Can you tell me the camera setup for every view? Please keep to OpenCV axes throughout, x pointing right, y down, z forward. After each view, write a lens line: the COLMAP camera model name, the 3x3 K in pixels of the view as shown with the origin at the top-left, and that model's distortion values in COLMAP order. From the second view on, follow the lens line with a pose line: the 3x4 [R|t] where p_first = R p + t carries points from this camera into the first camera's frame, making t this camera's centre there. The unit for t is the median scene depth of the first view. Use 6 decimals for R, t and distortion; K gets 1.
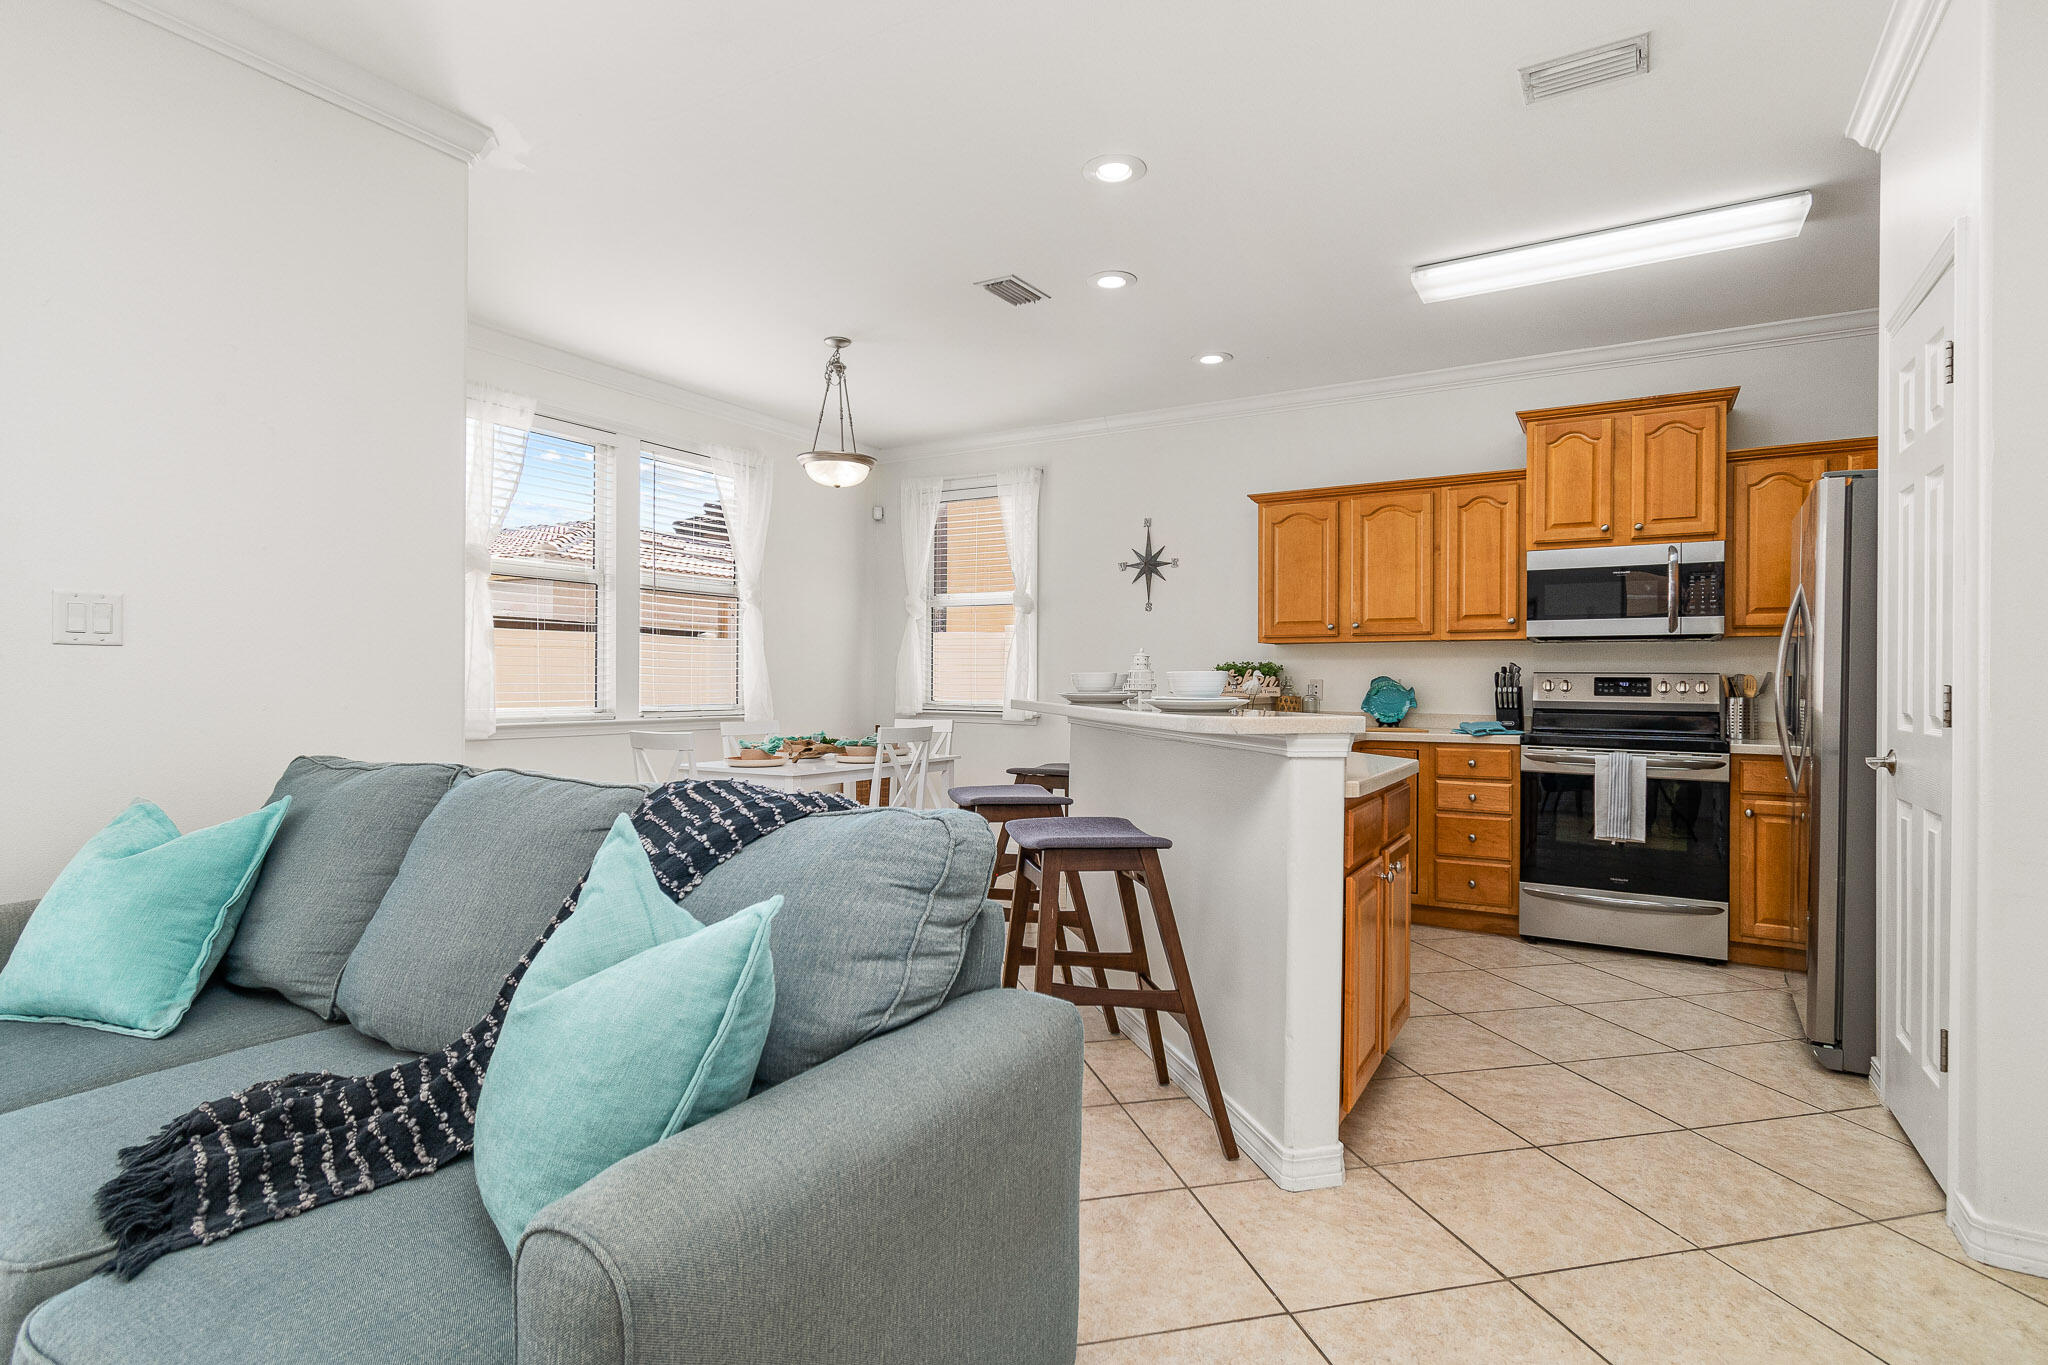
lens RADIAL K [[1033.2, 0, 1024.9], [0, 1033.2, 678.3], [0, 0, 1]] dist [0.008569, -0.006643]
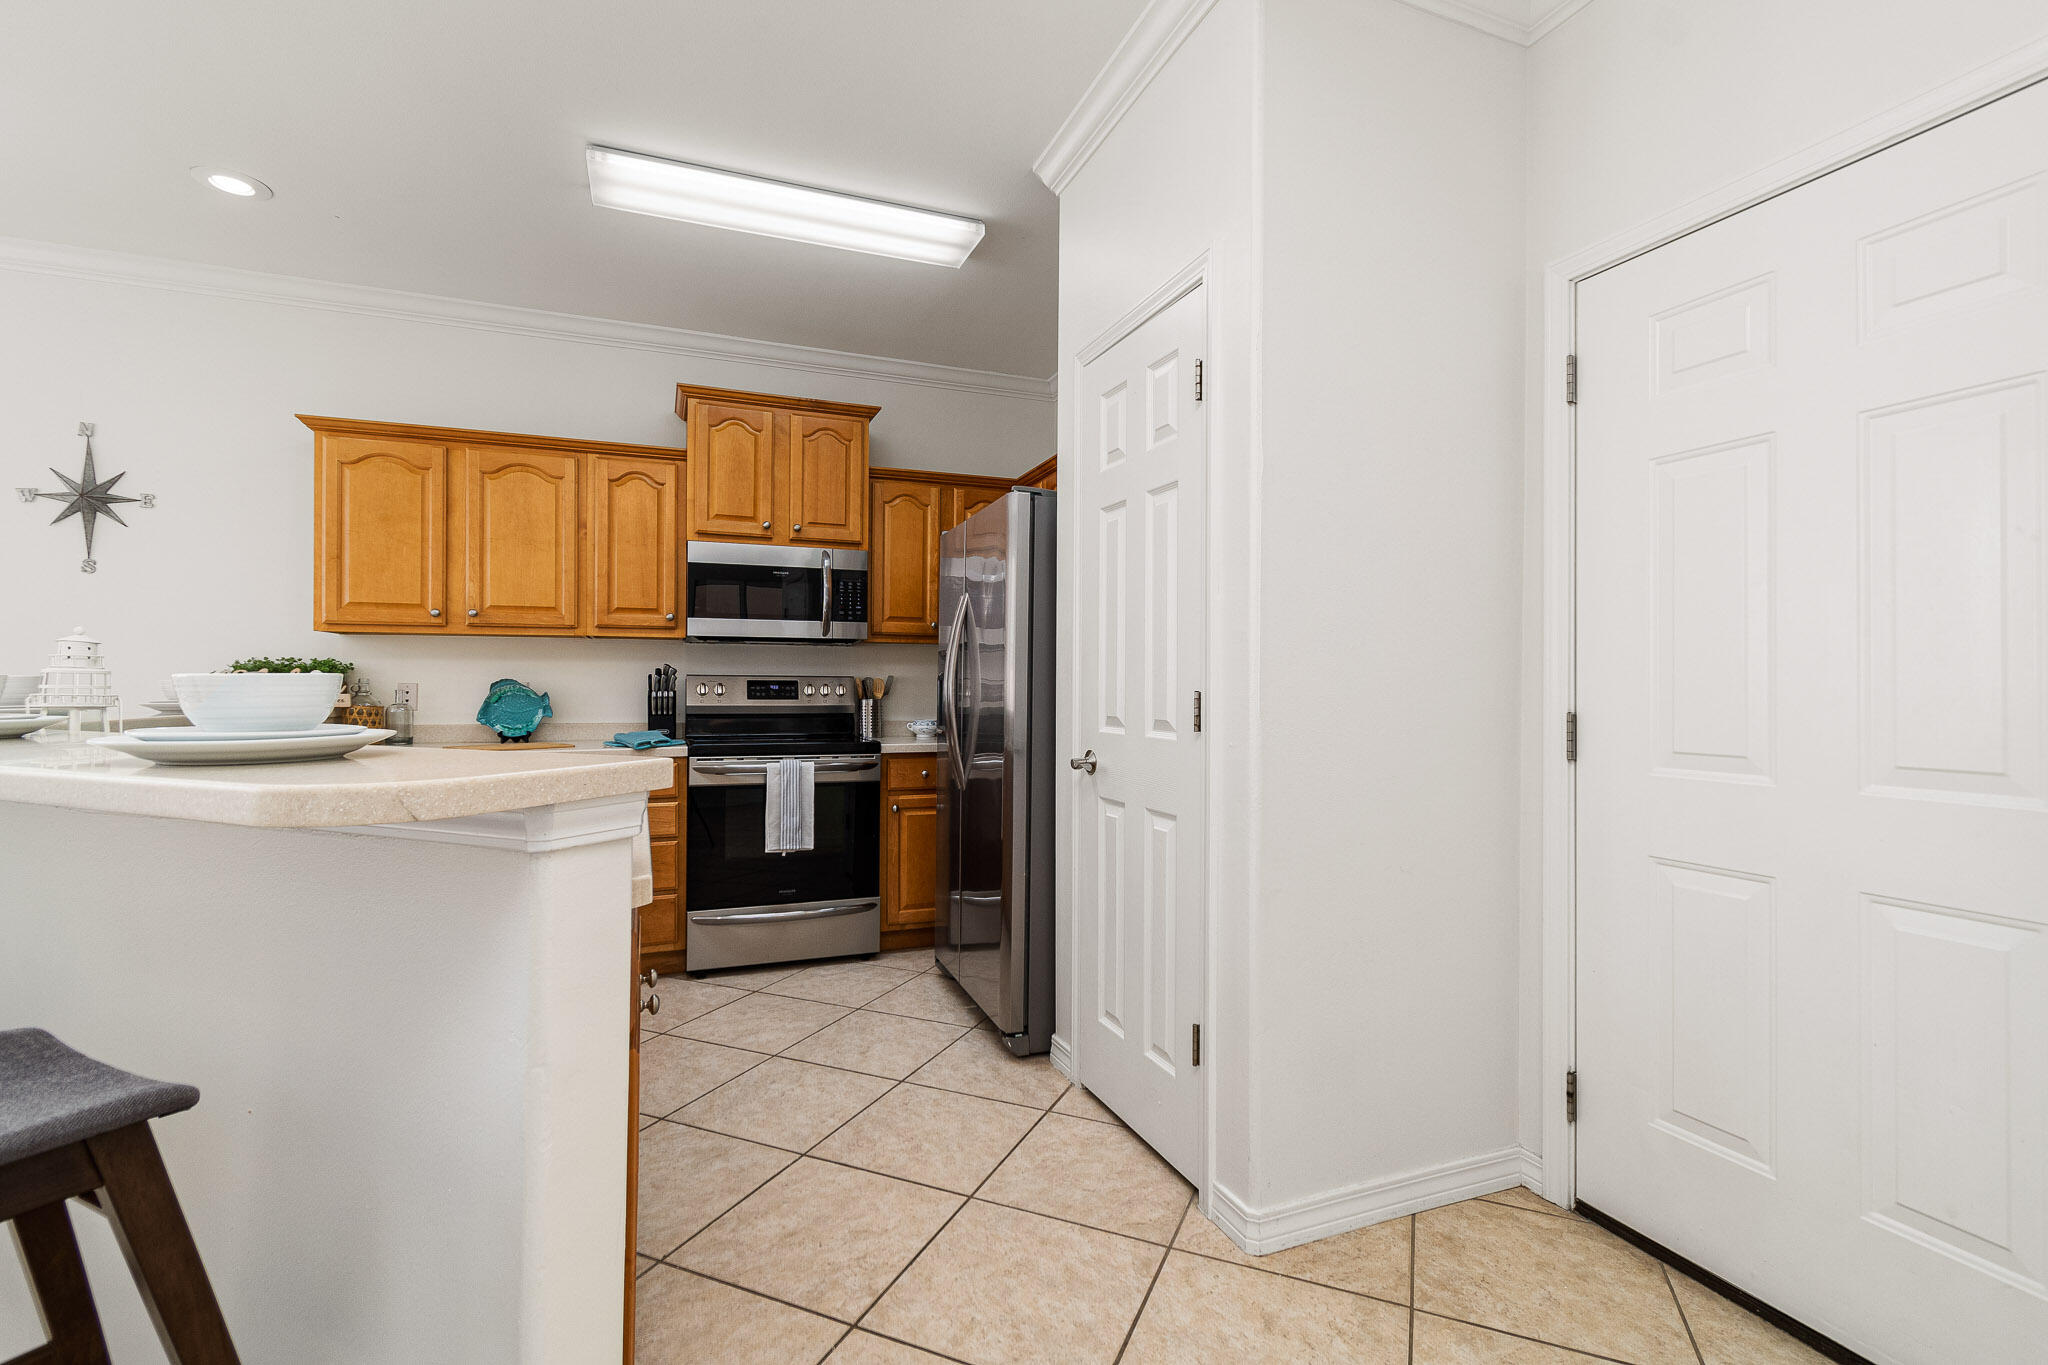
lens RADIAL K [[923.6, 0, 1032.2], [0, 923.6, 675.3], [0, 0, 1]] dist [0.003209, -0.001557]
pose [[0.604992, 0.003184, 0.796226, 0.026124], [-0.000734, 0.999994, -0.003441, -0.002768], [-0.796232, 0.001498, 0.604990, 0.274510]]
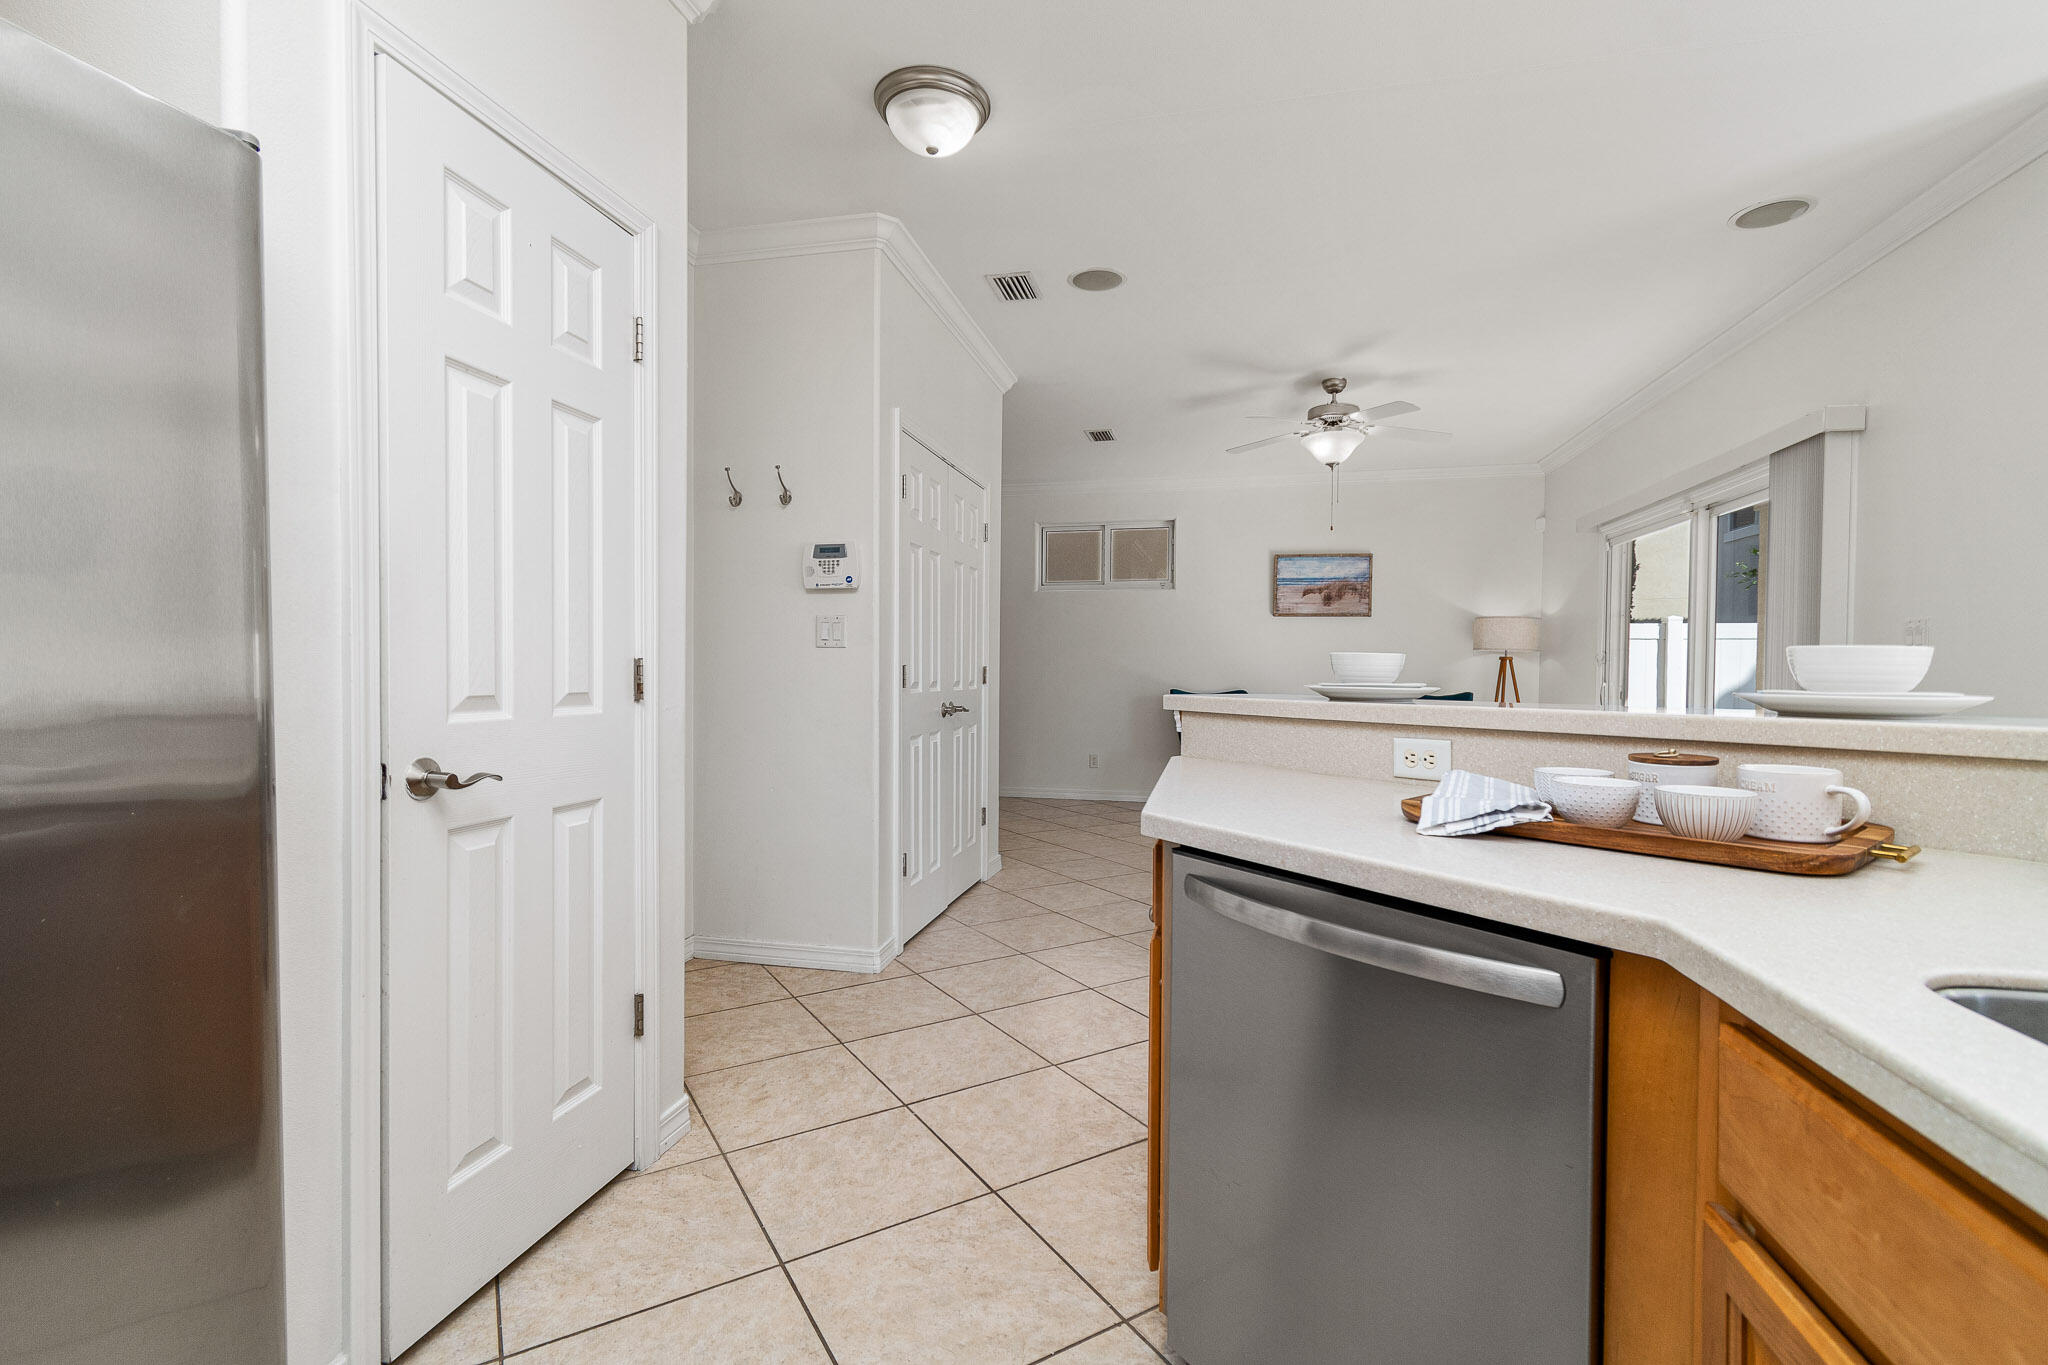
lens RADIAL K [[923.6, 0, 1015.1], [0, 923.6, 710.5], [0, 0, 1]] dist [0.003209, -0.001557]
pose [[-0.954280, -0.002295, -0.298905, 0.384798], [-0.013749, 0.999249, 0.036223, 0.009554], [0.298597, 0.038676, -0.953595, 0.940871]]
